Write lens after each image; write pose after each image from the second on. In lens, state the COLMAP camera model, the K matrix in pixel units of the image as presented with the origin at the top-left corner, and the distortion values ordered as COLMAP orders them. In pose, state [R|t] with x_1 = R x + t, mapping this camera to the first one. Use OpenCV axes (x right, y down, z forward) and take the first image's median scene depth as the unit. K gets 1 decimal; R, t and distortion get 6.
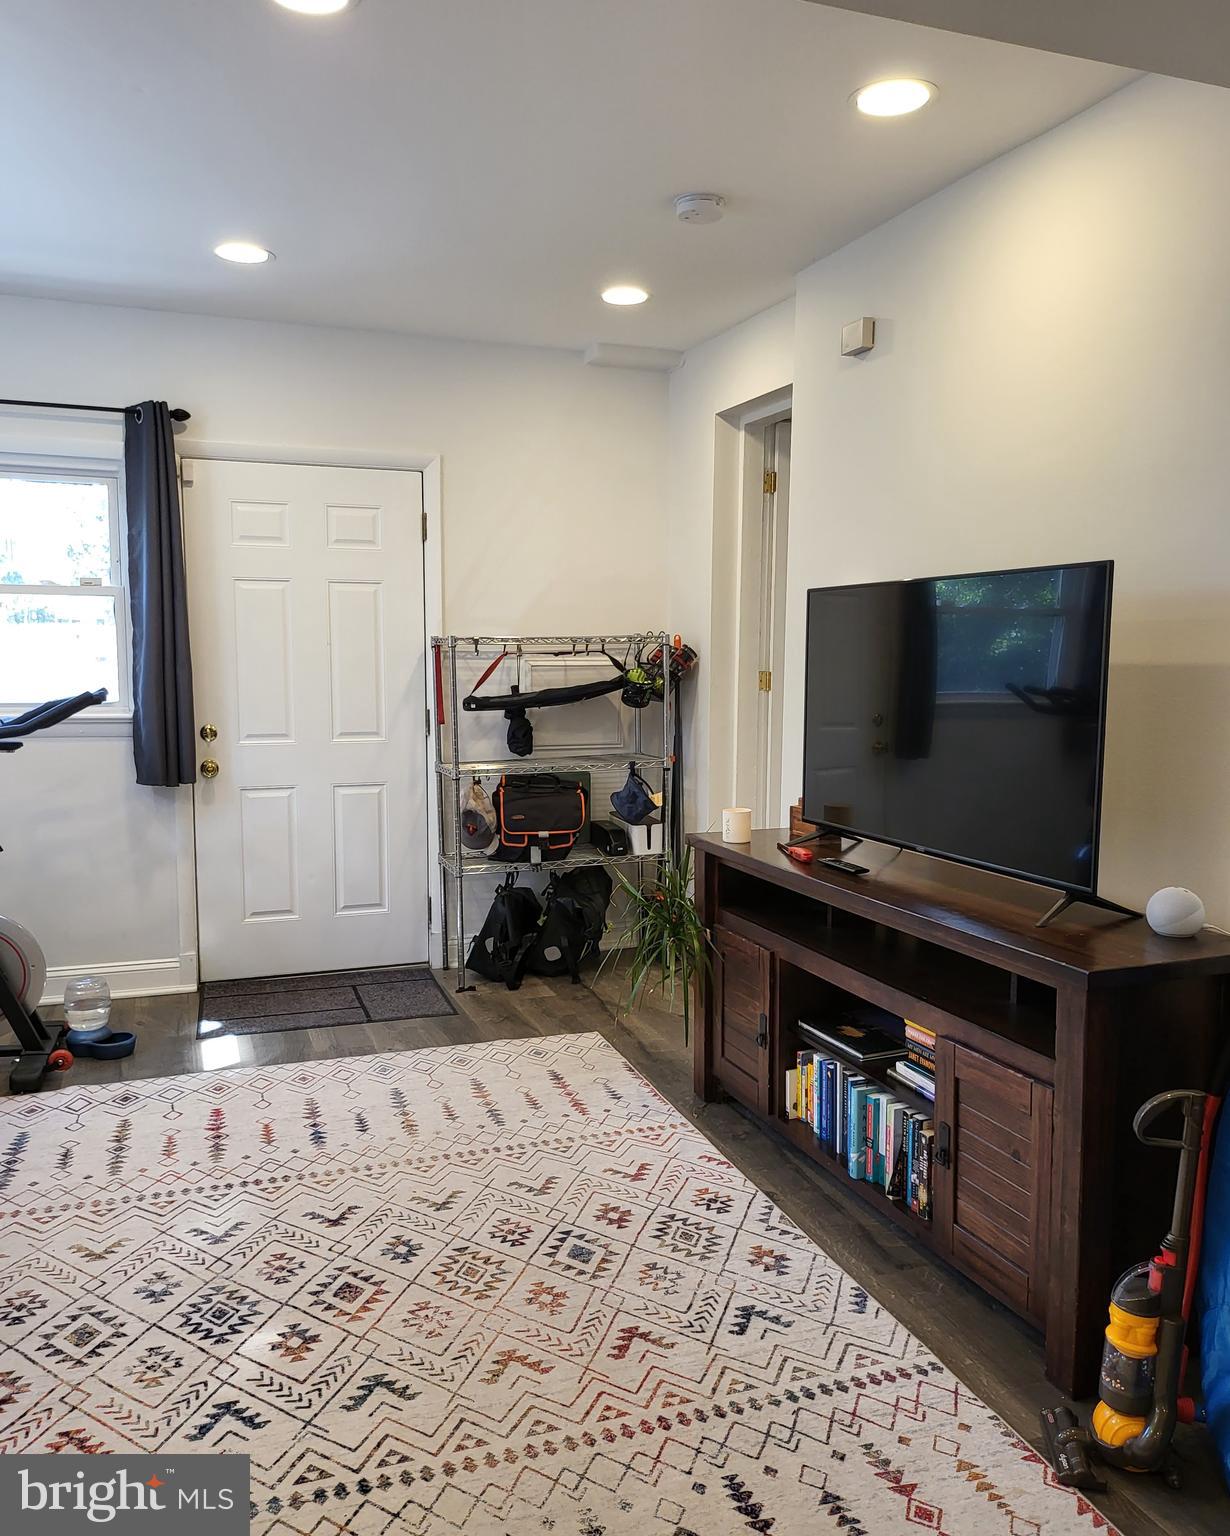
lens RADIAL K [[1181.3, 0, 599.6], [0, 1181.3, 790.3], [0, 0, 1]] dist [0.069721, -0.085598]
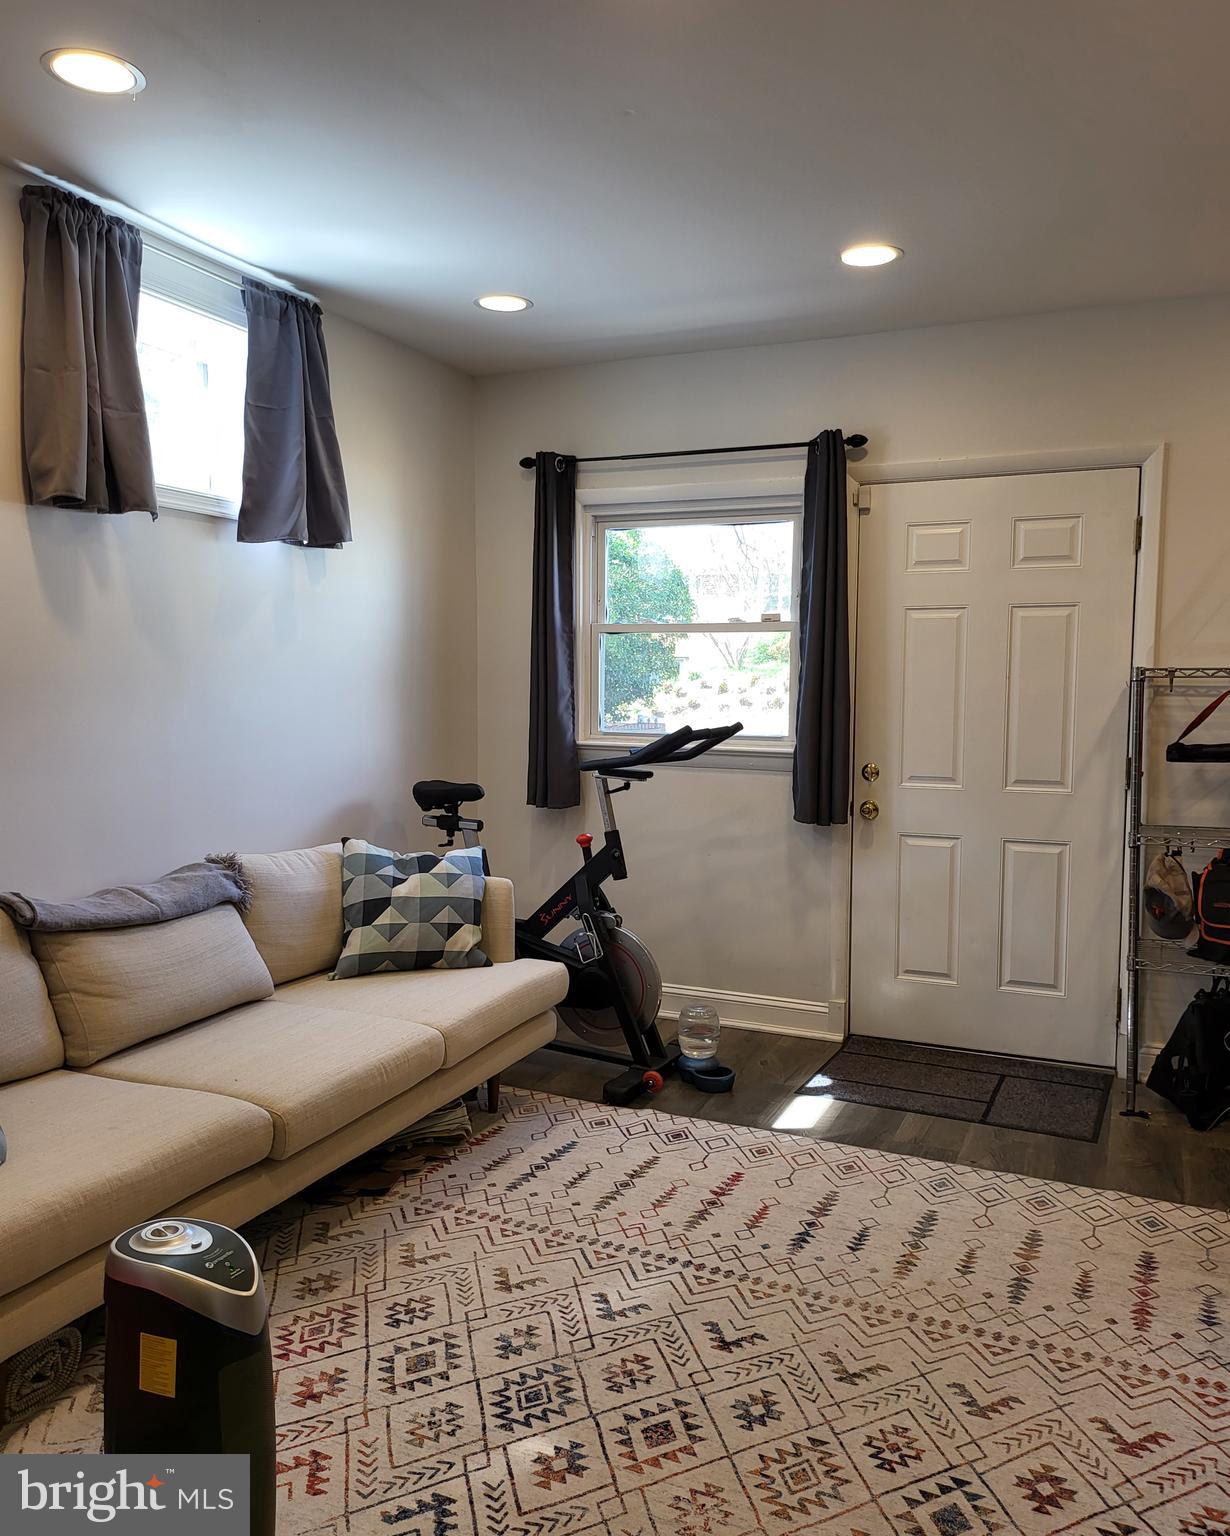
lens RADIAL K [[1191.9, 0, 615.6], [0, 1191.9, 786.3], [0, 0, 1]] dist [0.064882, -0.078951]
pose [[0.727277, 0.063546, -0.683396, 0.203876], [-0.084947, 0.996383, 0.002249, -0.025848], [0.681067, 0.056417, 0.730044, 0.199361]]
